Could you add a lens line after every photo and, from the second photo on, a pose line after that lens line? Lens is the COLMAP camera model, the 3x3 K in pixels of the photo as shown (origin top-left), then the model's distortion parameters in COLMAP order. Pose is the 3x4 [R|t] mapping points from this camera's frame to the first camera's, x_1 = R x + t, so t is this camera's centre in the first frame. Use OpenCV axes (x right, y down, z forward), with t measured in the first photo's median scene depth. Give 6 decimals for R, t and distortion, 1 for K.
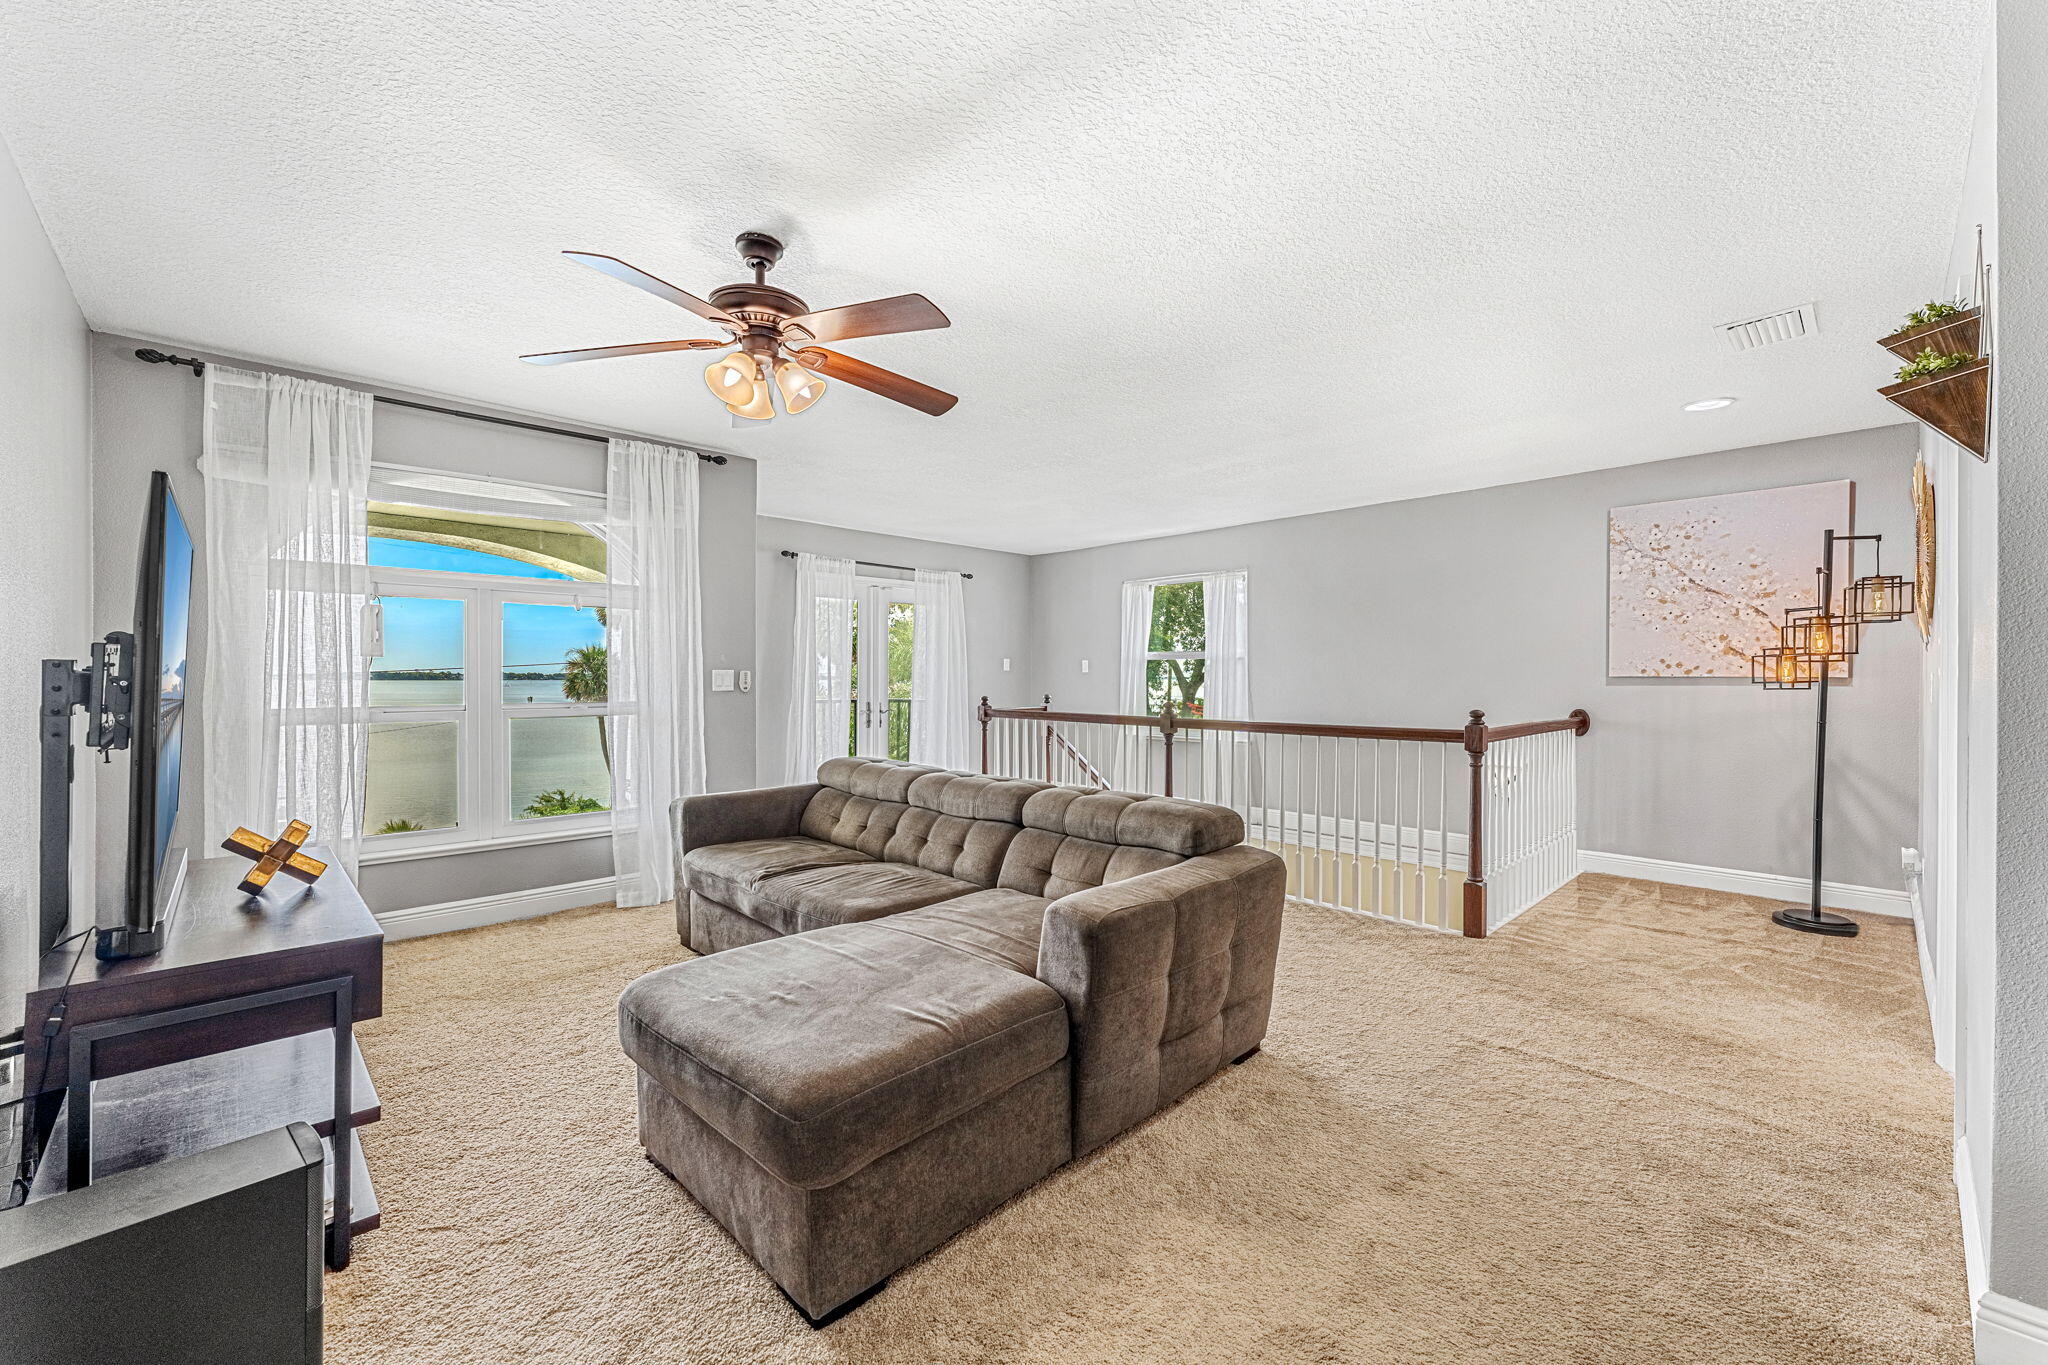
lens RADIAL K [[817.8, 0, 1024.0], [0, 817.8, 684.1], [0, 0, 1]] dist [0.000280, -0.000118]
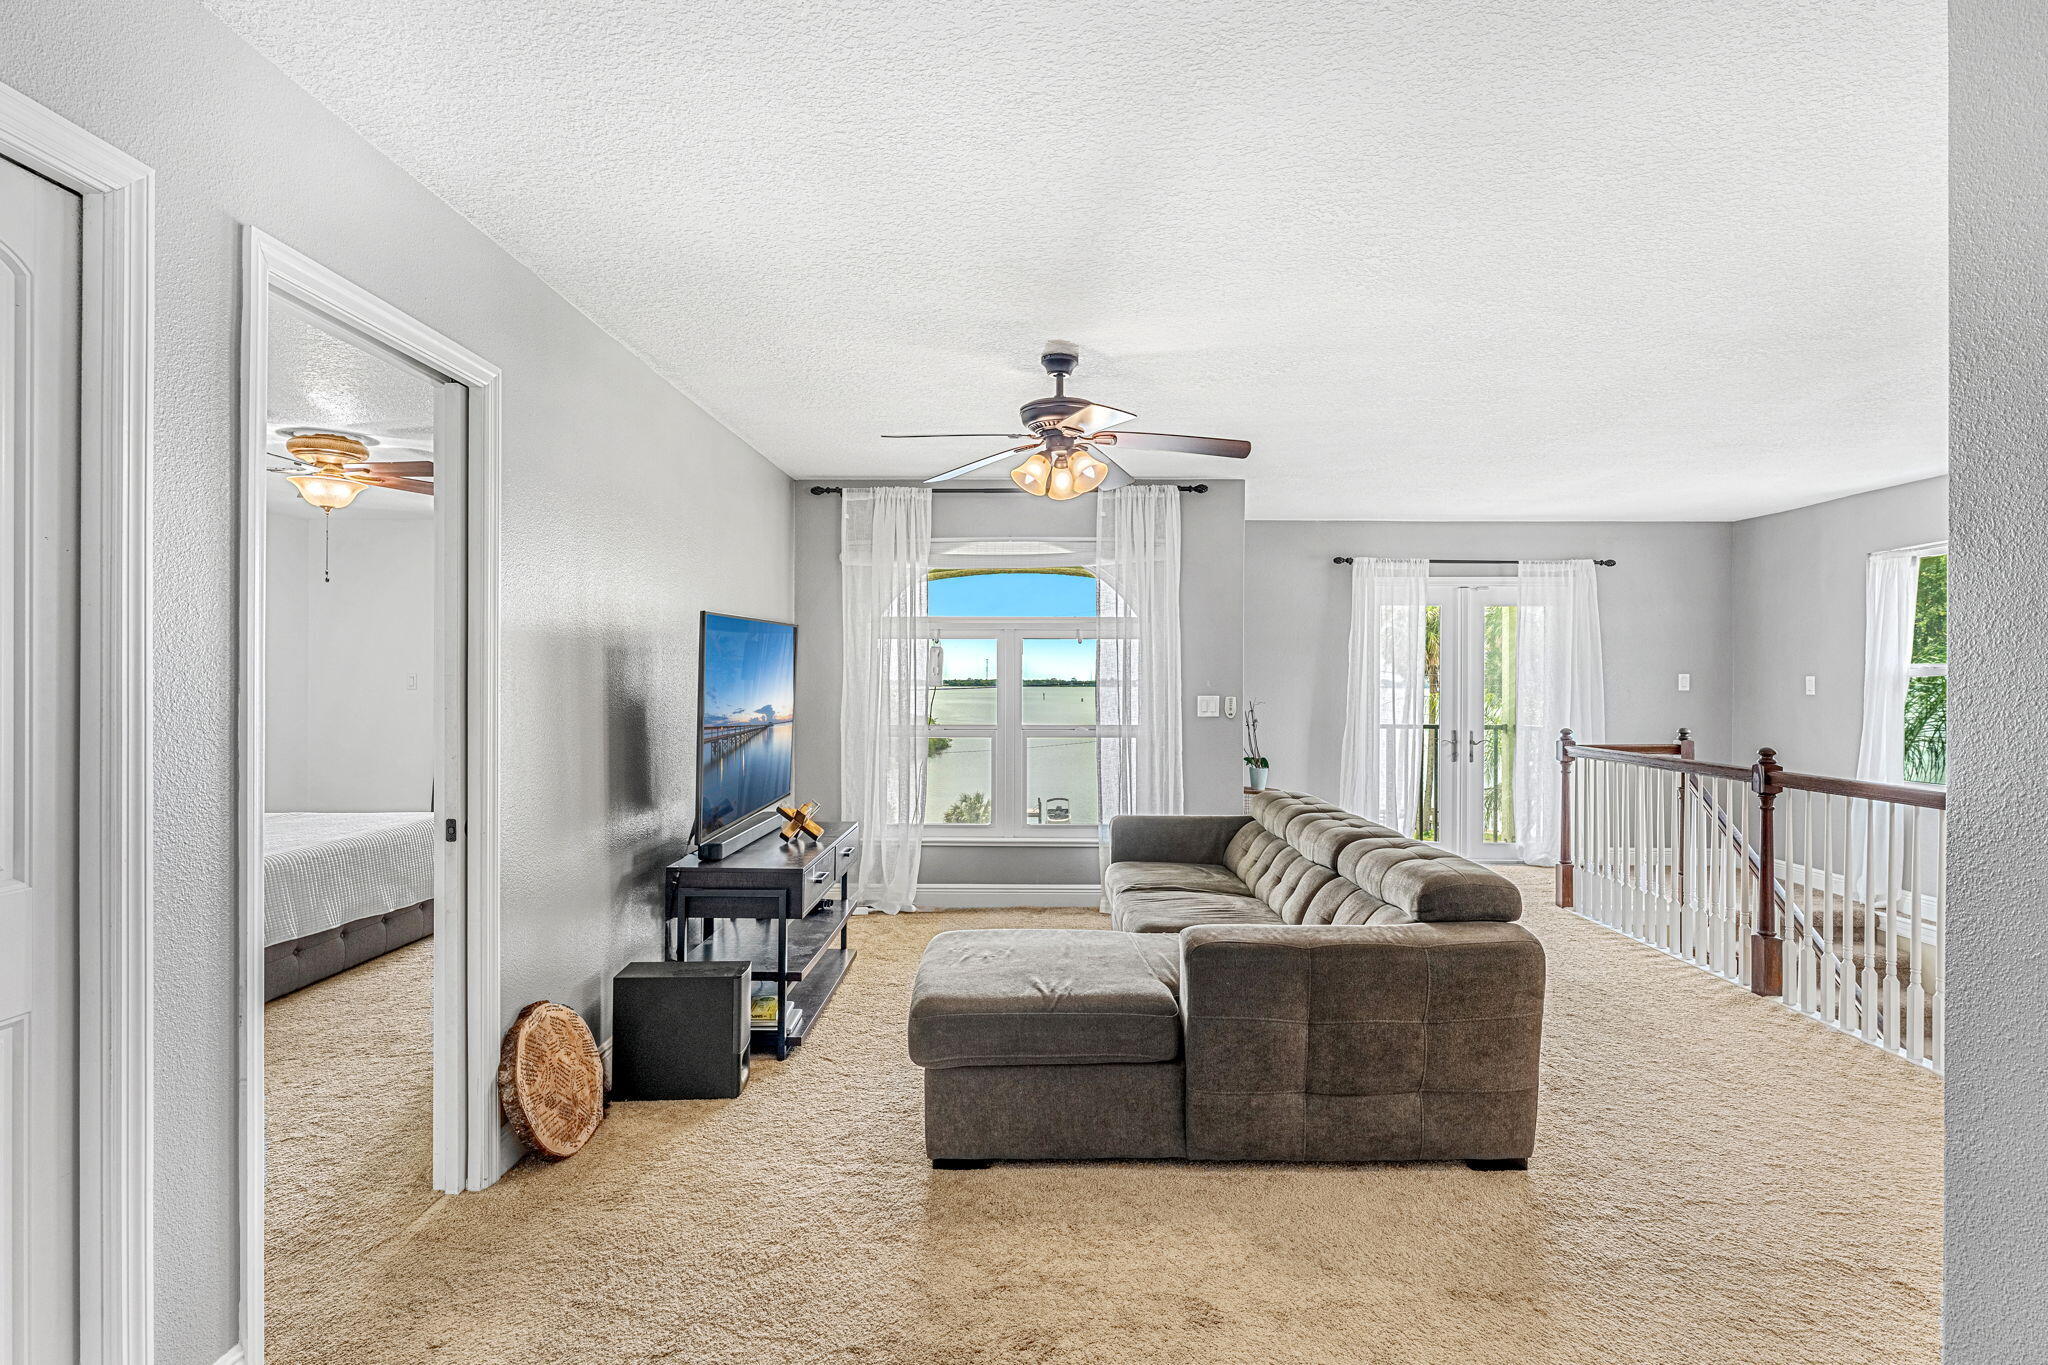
lens RADIAL K [[1059.2, 0, 1025.4], [0, 1059.2, 683.1], [0, 0, 1]] dist [-0.000189, 0.000268]
pose [[0.710024, 0.001873, -0.704175, 0.427682], [-0.008532, 0.999946, -0.005943, -0.025400], [0.704125, 0.010228, 0.710002, -0.085870]]
